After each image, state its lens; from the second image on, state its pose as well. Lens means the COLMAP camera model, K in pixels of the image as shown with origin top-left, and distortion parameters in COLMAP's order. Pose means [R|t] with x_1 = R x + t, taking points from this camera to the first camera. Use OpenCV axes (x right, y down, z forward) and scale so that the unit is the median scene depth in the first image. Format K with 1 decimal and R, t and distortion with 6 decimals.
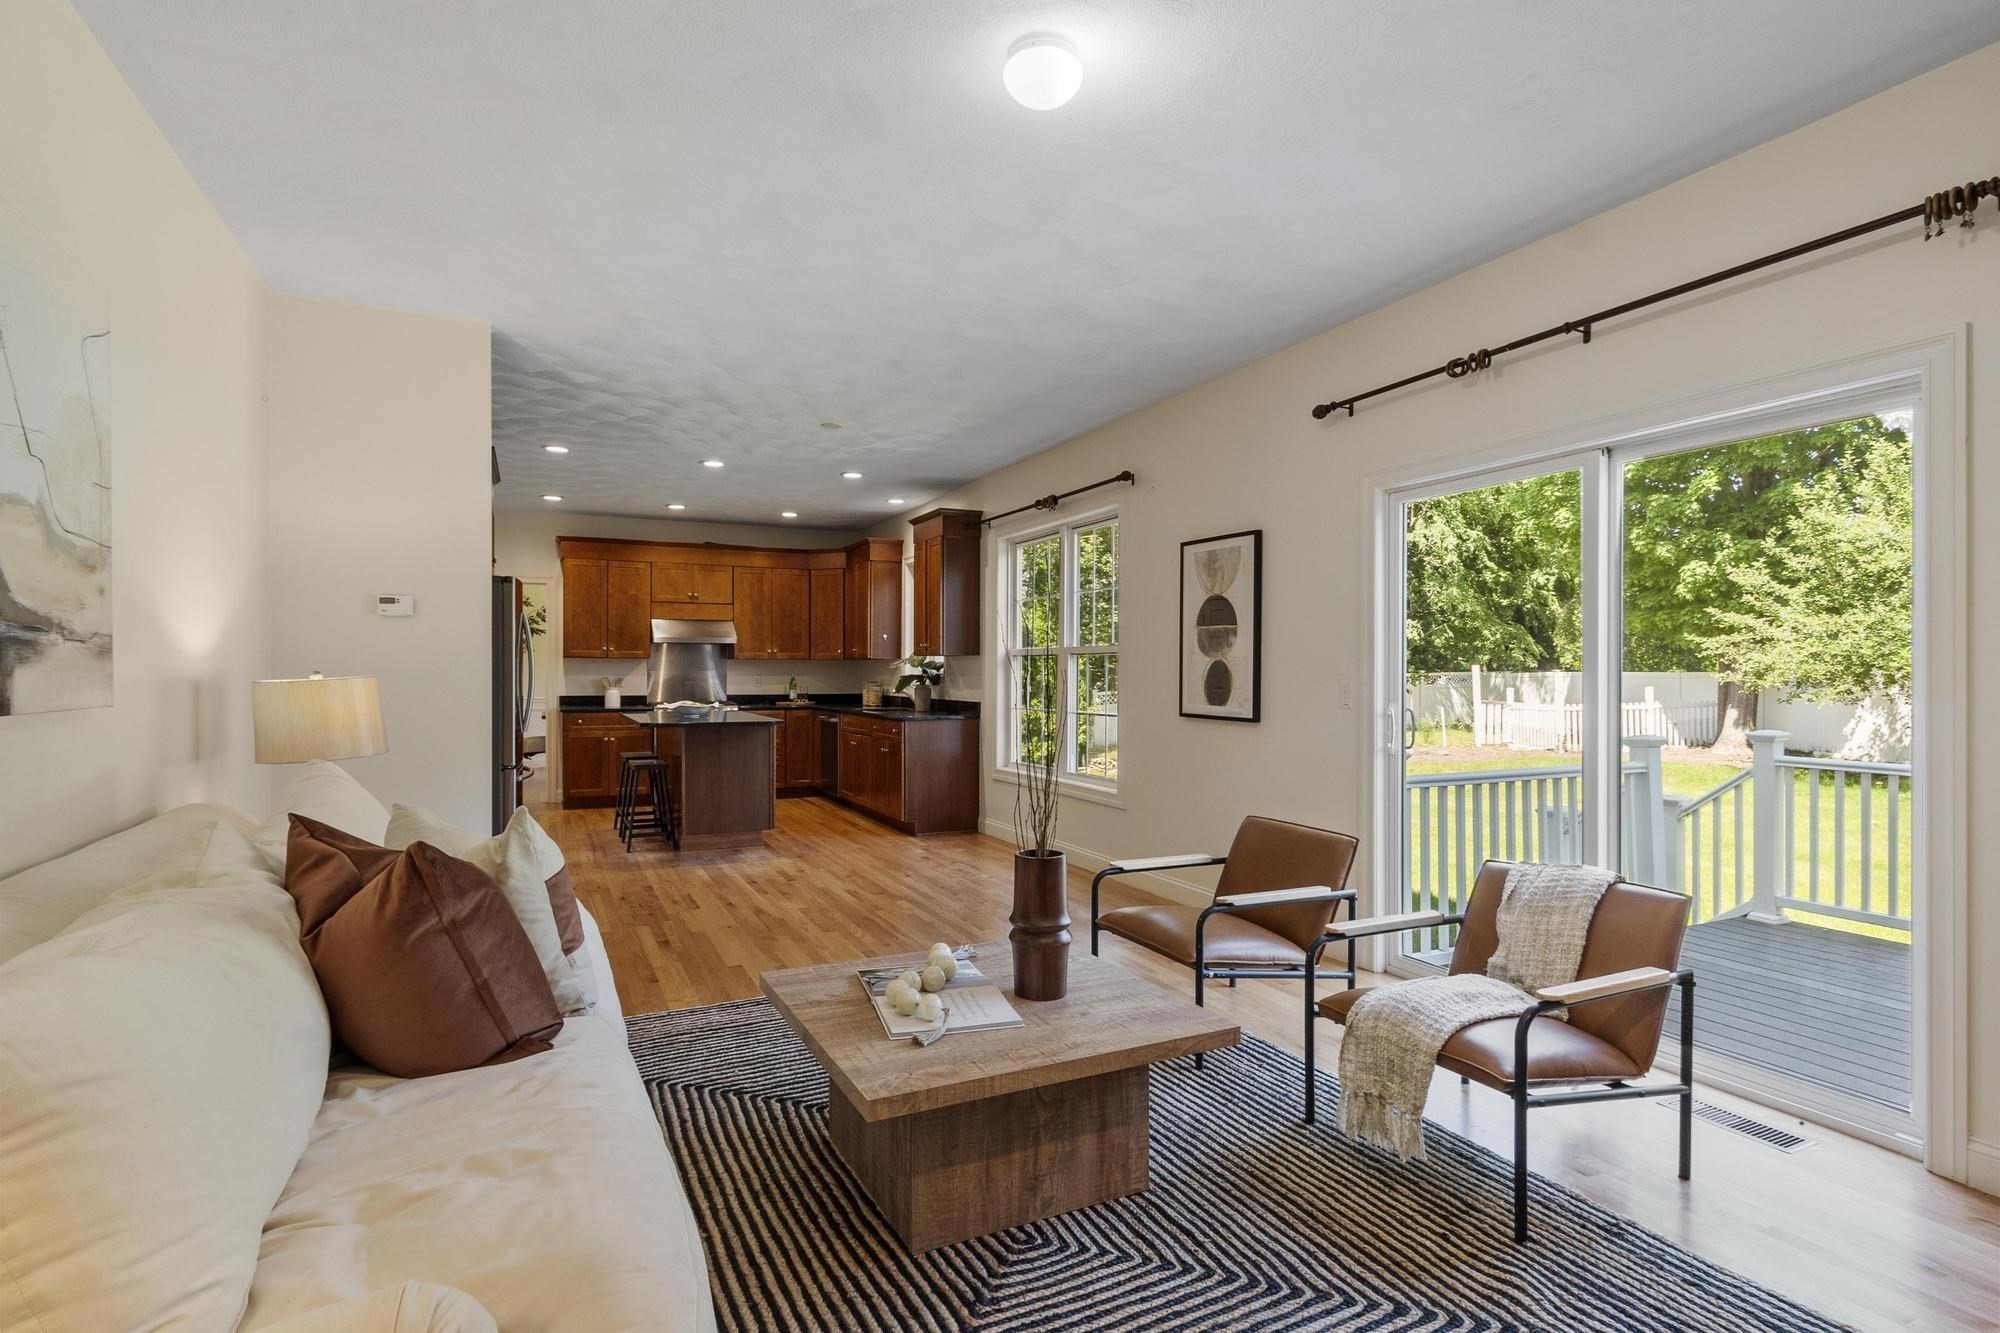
lens RADIAL K [[1011.2, 0, 998.2], [0, 1011.2, 679.8], [0, 0, 1]] dist [0.012141, -0.005676]
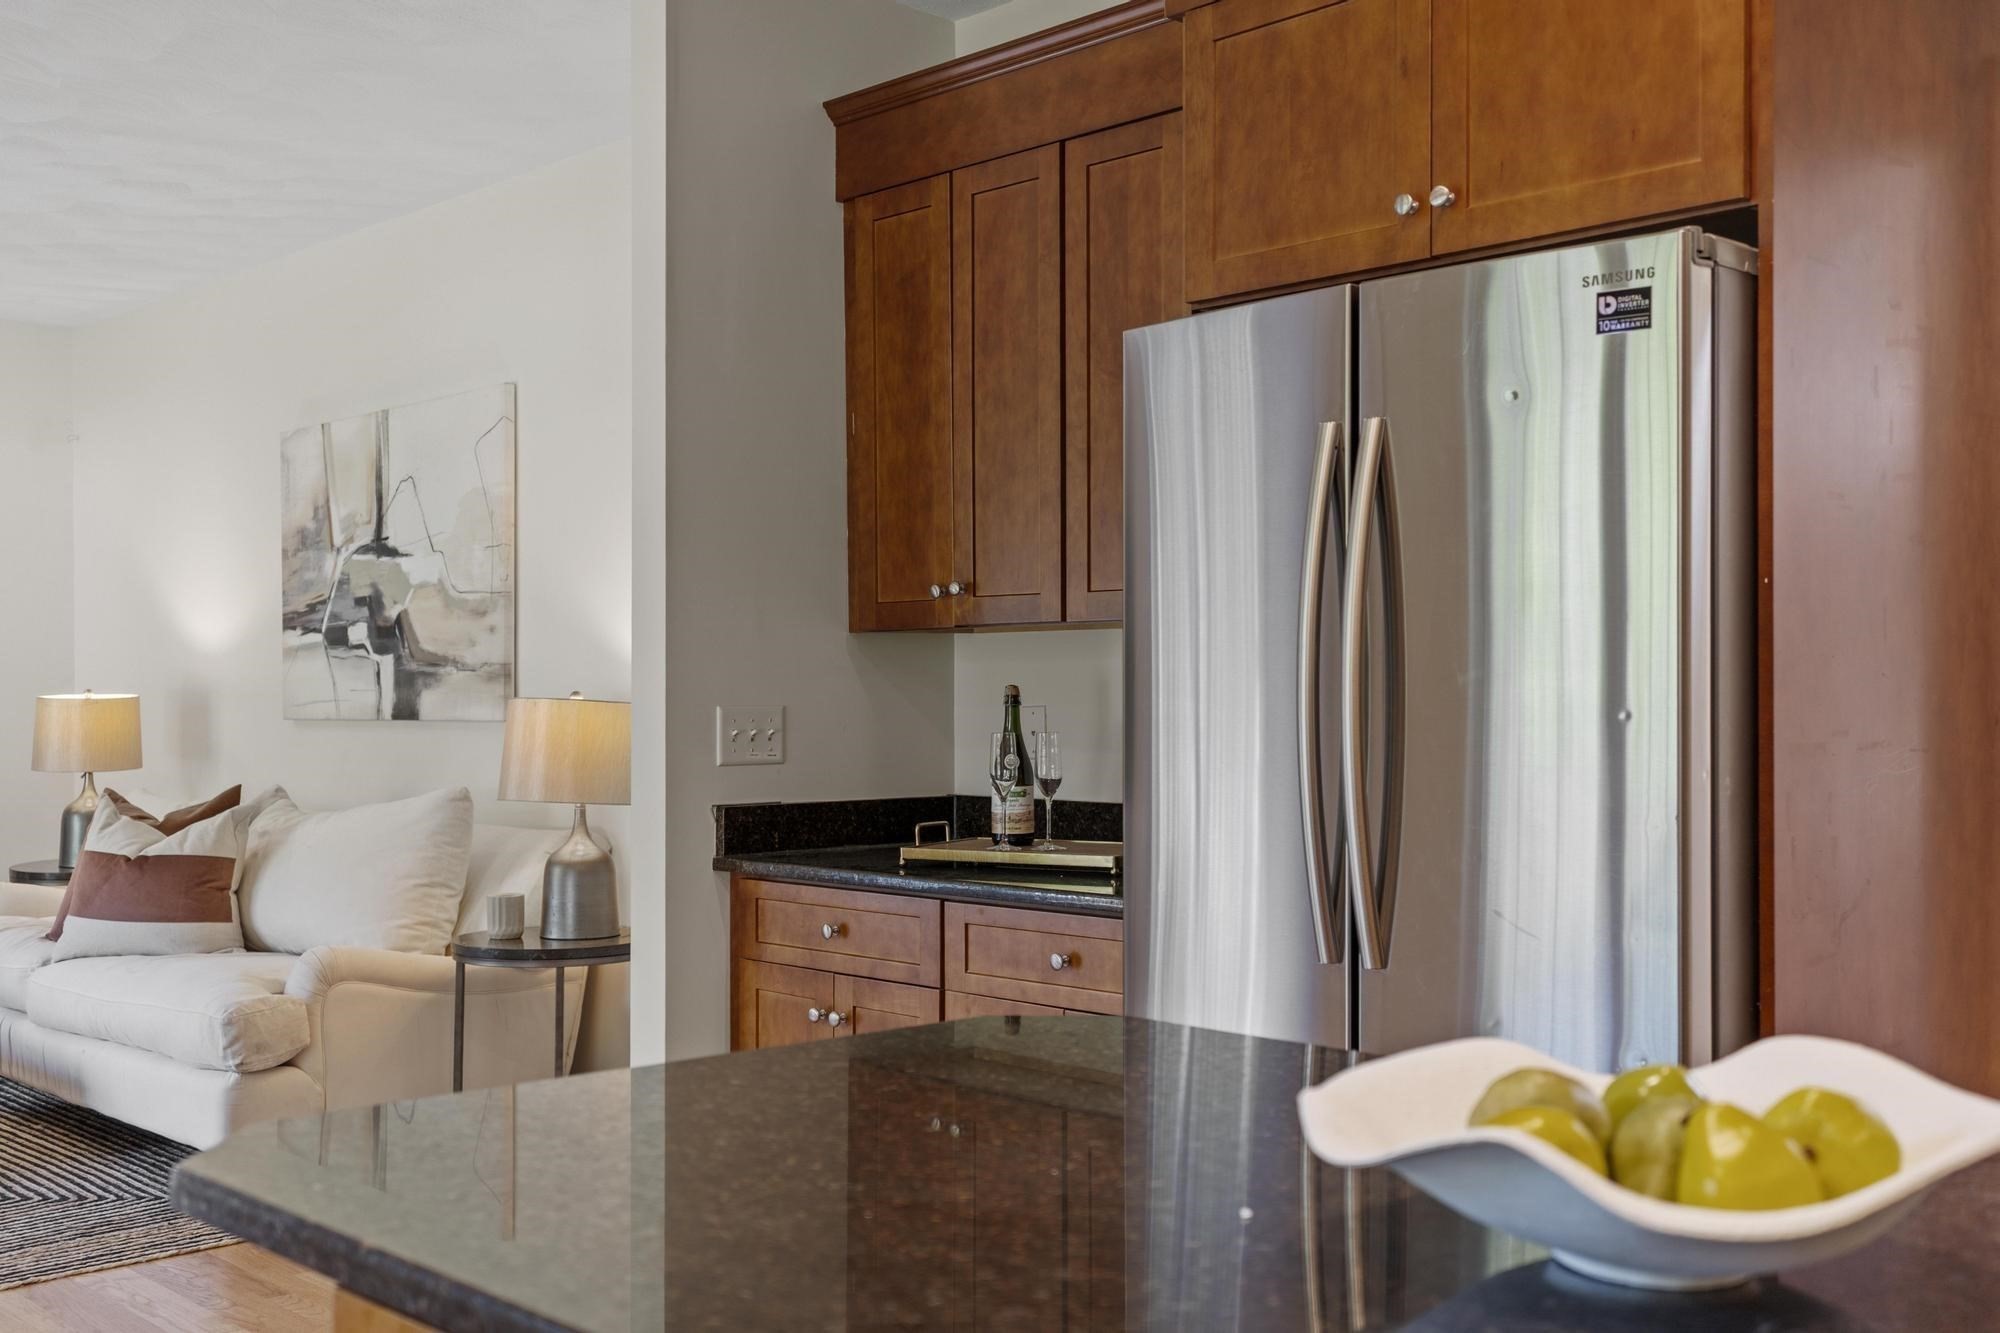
lens RADIAL K [[2122.3, 0, 1015.2], [0, 2122.3, 682.4], [0, 0, 1]] dist [0.039669, 0.000000]
pose [[-0.952709, -0.003878, -0.303859, -0.168186], [-0.004034, 0.999992, -0.000116, -0.005618], [0.303857, 0.001115, -0.952717, 0.900336]]
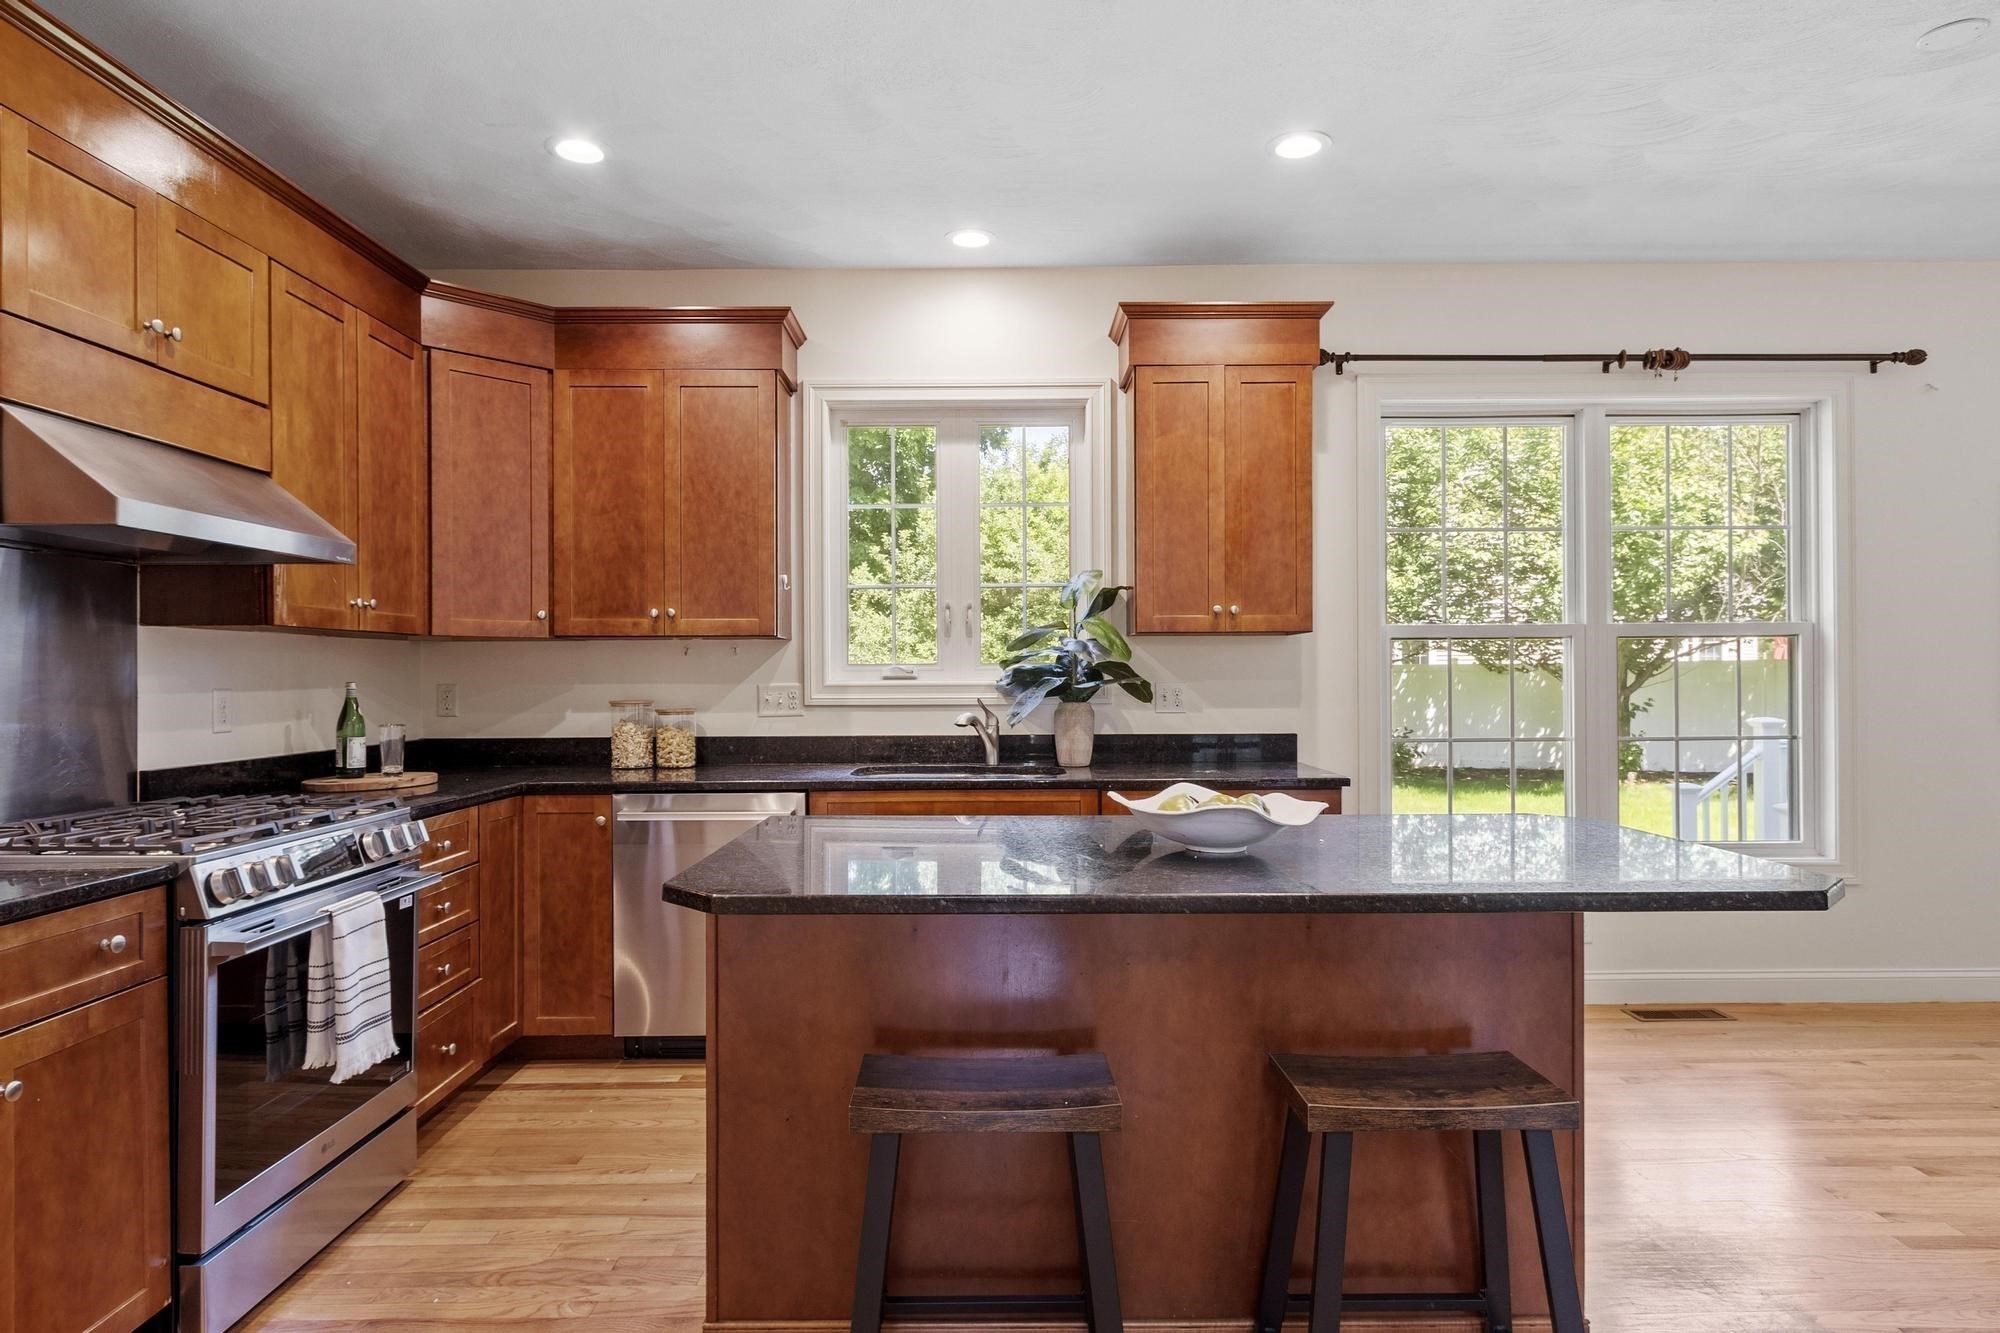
lens RADIAL K [[1129.3, 0, 1006.6], [0, 1129.3, 678.1], [0, 0, 1]] dist [-0.001748, -0.001934]
pose [[0.408125, -0.007611, 0.912894, -0.454413], [0.013533, 0.999906, 0.002287, -0.005706], [-0.912826, 0.011421, 0.408189, 0.735431]]
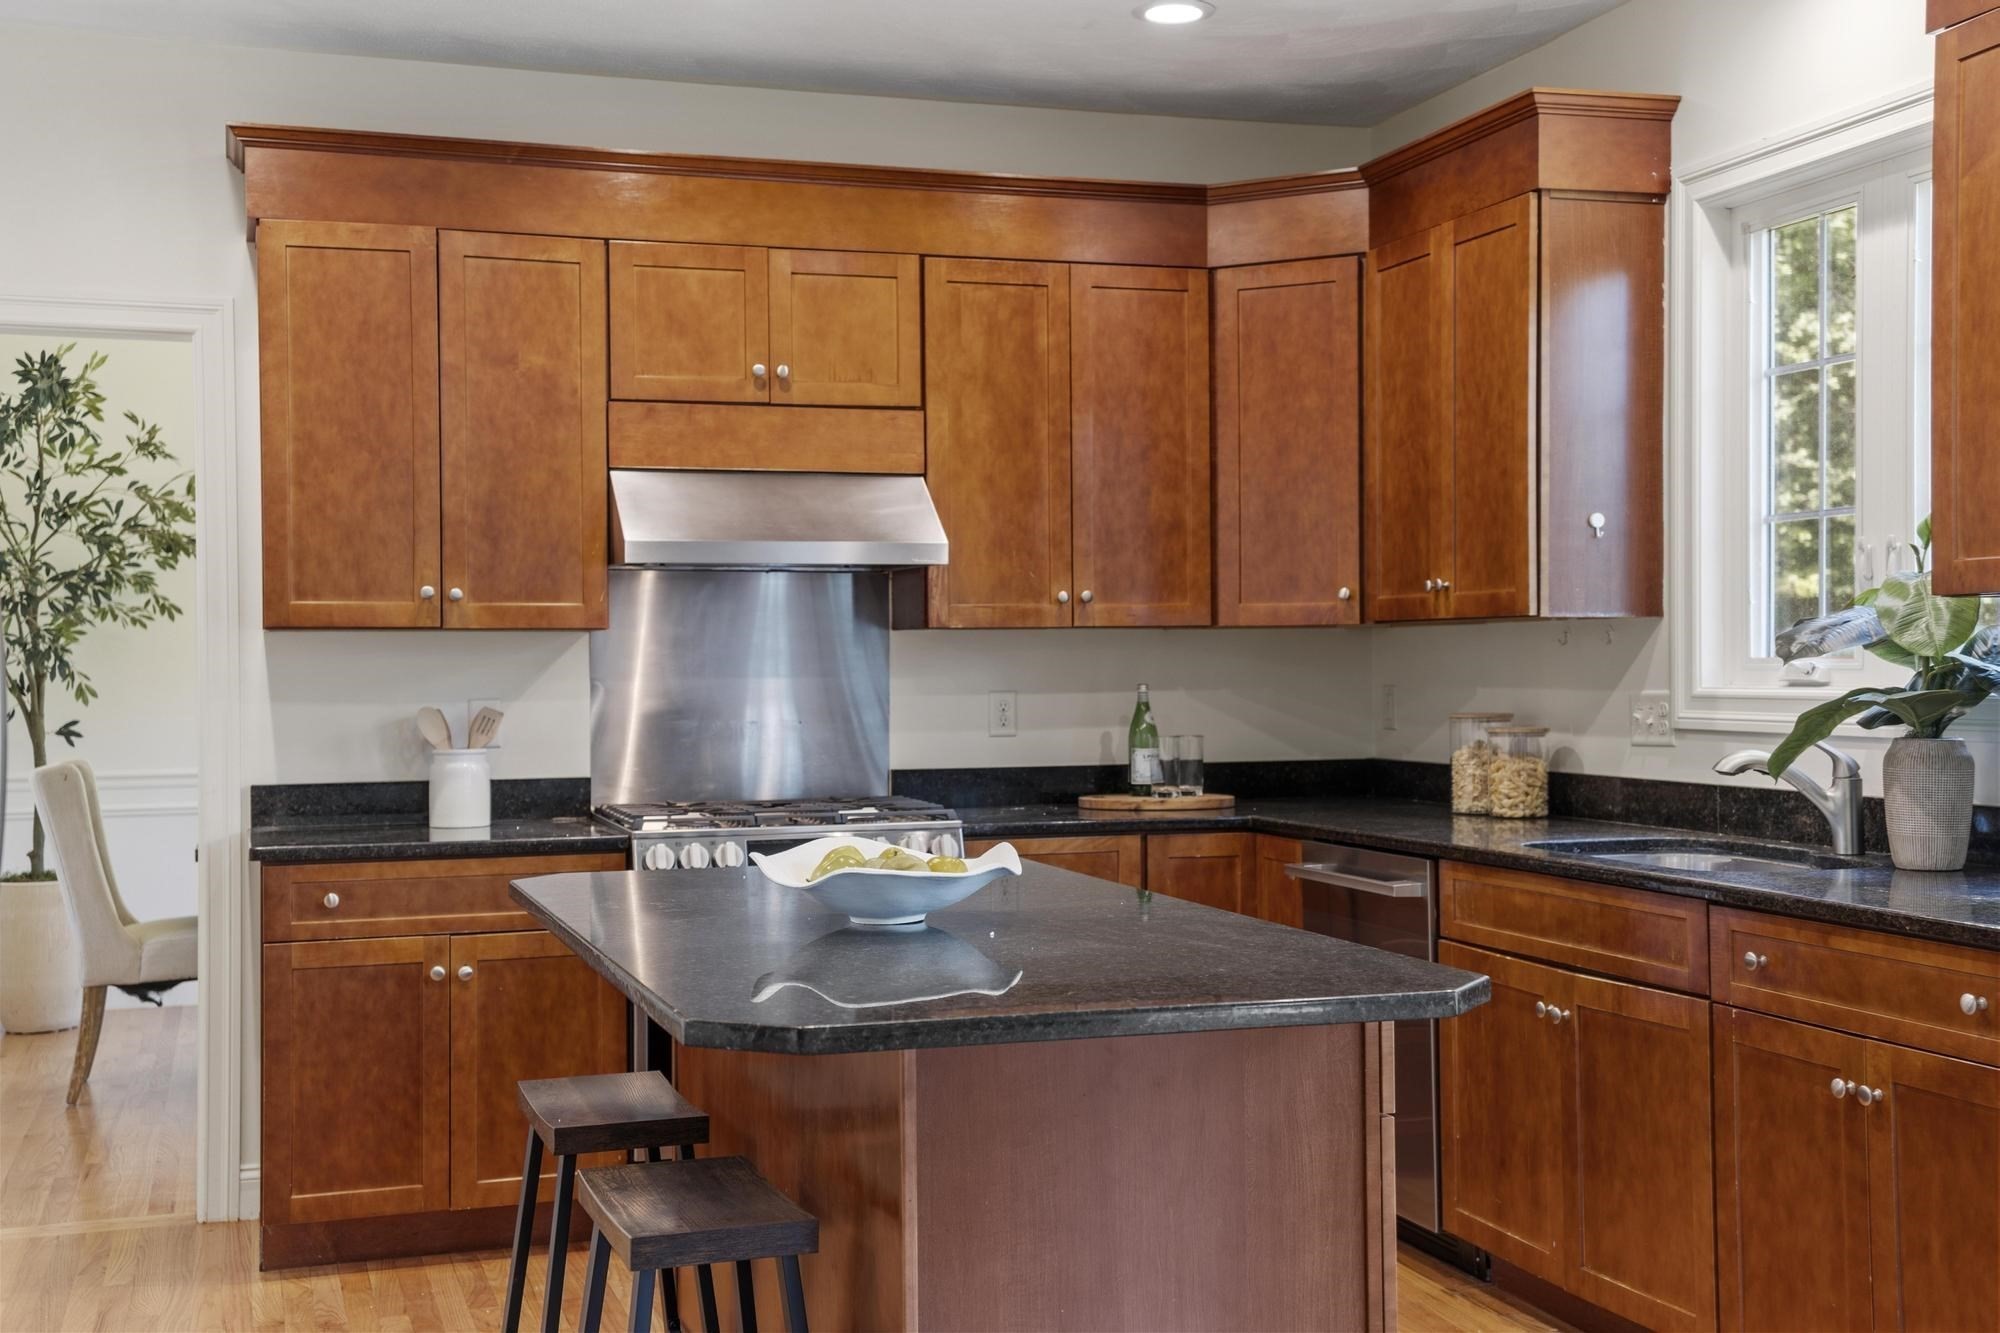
lens RADIAL K [[2353.4, 0, 1012.2], [0, 2353.4, 664.6], [0, 0, 1]] dist [0.133442, 0.000000]
pose [[0.993573, -0.011642, -0.112594, -0.180020], [0.010930, 0.999916, -0.006935, -0.007587], [0.112666, 0.005660, 0.993617, 0.436535]]
